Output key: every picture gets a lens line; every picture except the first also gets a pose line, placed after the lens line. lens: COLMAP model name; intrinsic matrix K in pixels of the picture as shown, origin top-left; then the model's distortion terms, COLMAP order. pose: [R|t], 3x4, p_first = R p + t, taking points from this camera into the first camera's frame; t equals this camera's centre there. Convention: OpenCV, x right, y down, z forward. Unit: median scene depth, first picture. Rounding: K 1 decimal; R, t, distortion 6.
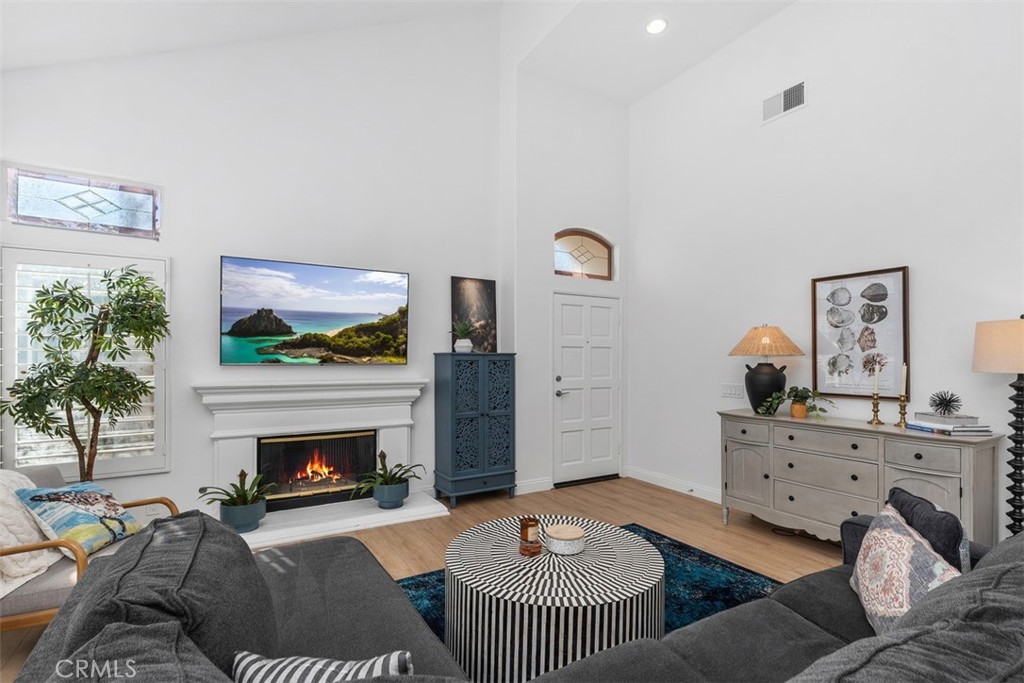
lens RADIAL K [[474.7, 0, 513.3], [0, 474.7, 354.3], [0, 0, 1]] dist [0.001695, -0.000377]
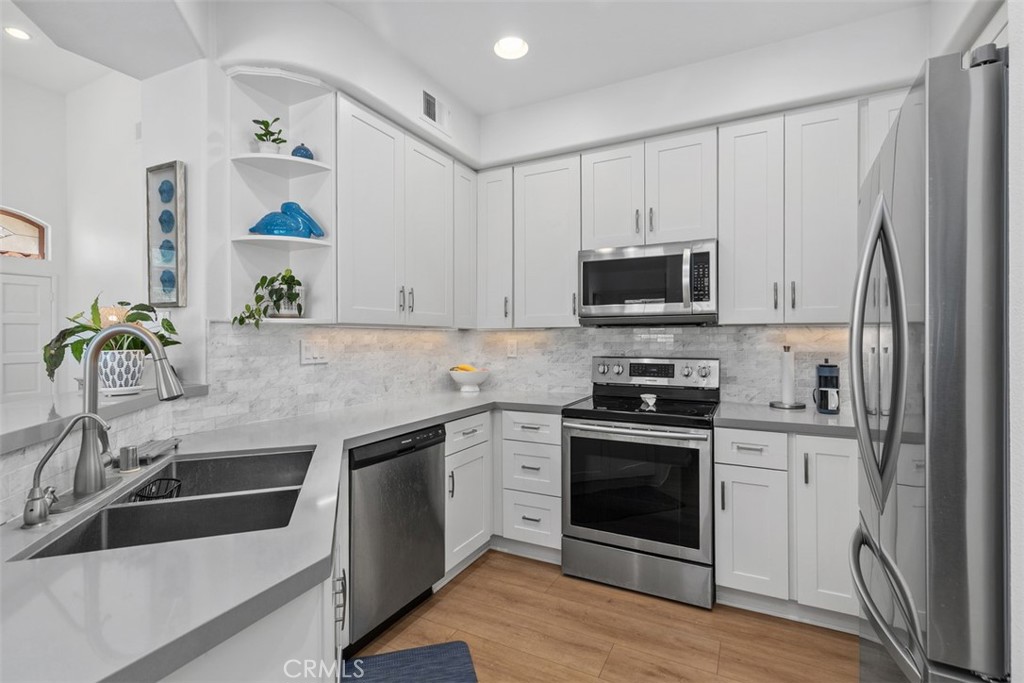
lens RADIAL K [[476.1, 0, 509.2], [0, 476.1, 335.2], [0, 0, 1]] dist [0.006374, -0.000185]
pose [[0.848349, -0.005572, 0.529409, 0.690310], [0.004816, 0.999984, 0.002809, 0.015467], [-0.529416, 0.000167, 0.848362, -0.570926]]
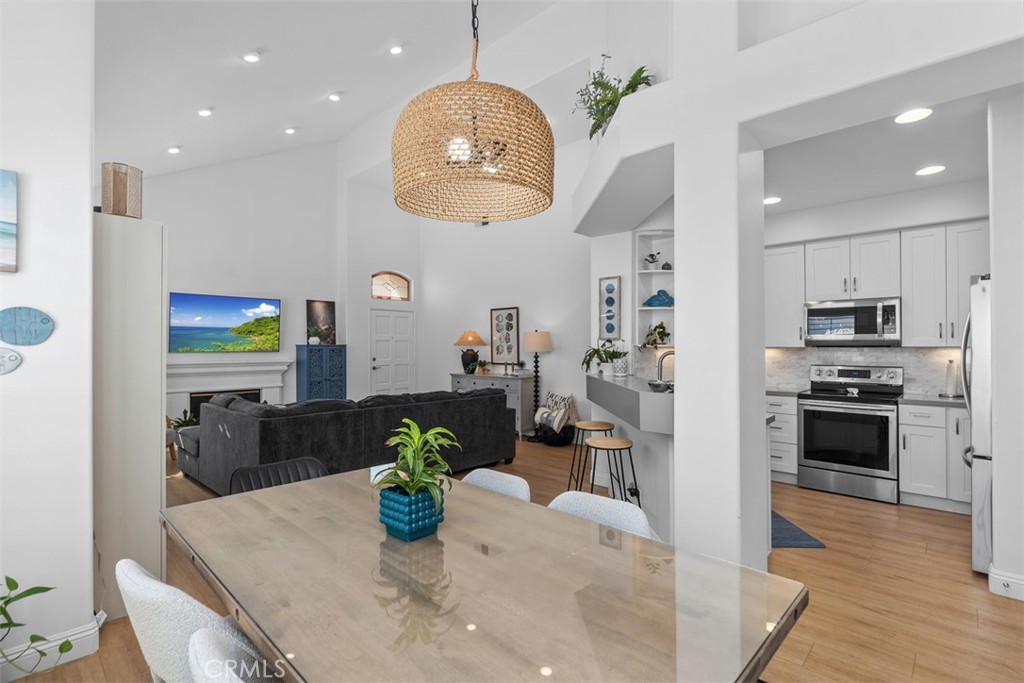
lens RADIAL K [[479.5, 0, 511.4], [0, 479.5, 338.6], [0, 0, 1]] dist [-0.002057, -0.000518]
pose [[0.962863, -0.001853, 0.269983, 0.128400], [0.004308, 0.999955, -0.008500, -0.008178], [-0.269955, 0.009348, 0.962828, -0.978418]]
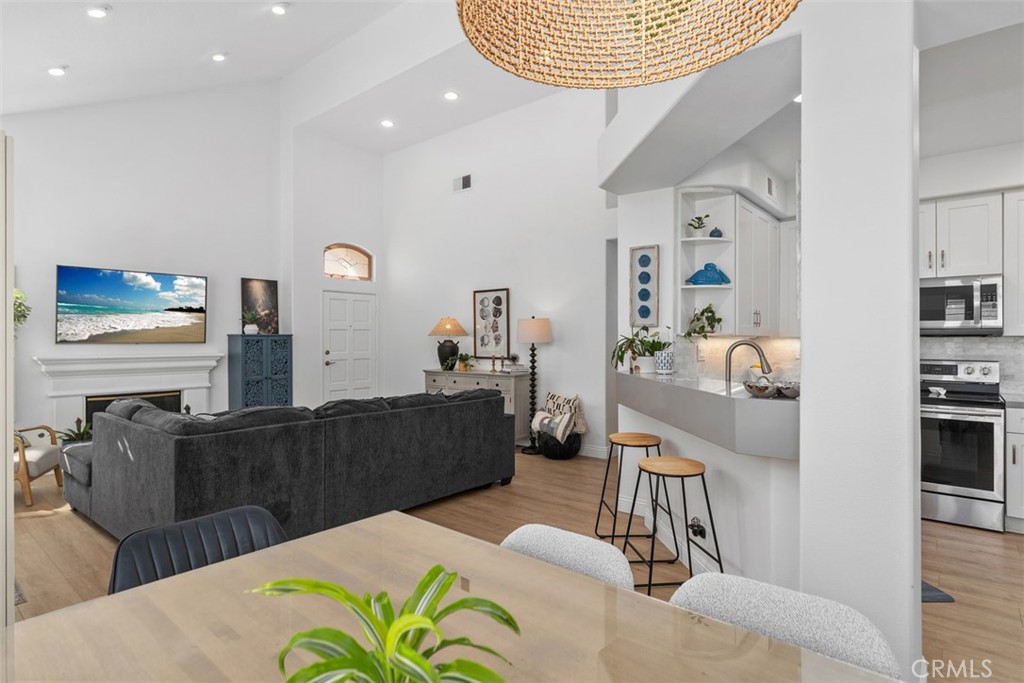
lens RADIAL K [[536.2, 0, 510.9], [0, 536.2, 335.3], [0, 0, 1]] dist [0.000212, -0.000299]
pose [[0.943487, -0.003780, 0.331387, 0.100551], [0.003098, 0.999992, 0.002585, -0.001907], [-0.331394, -0.001412, 0.943491, -0.802038]]
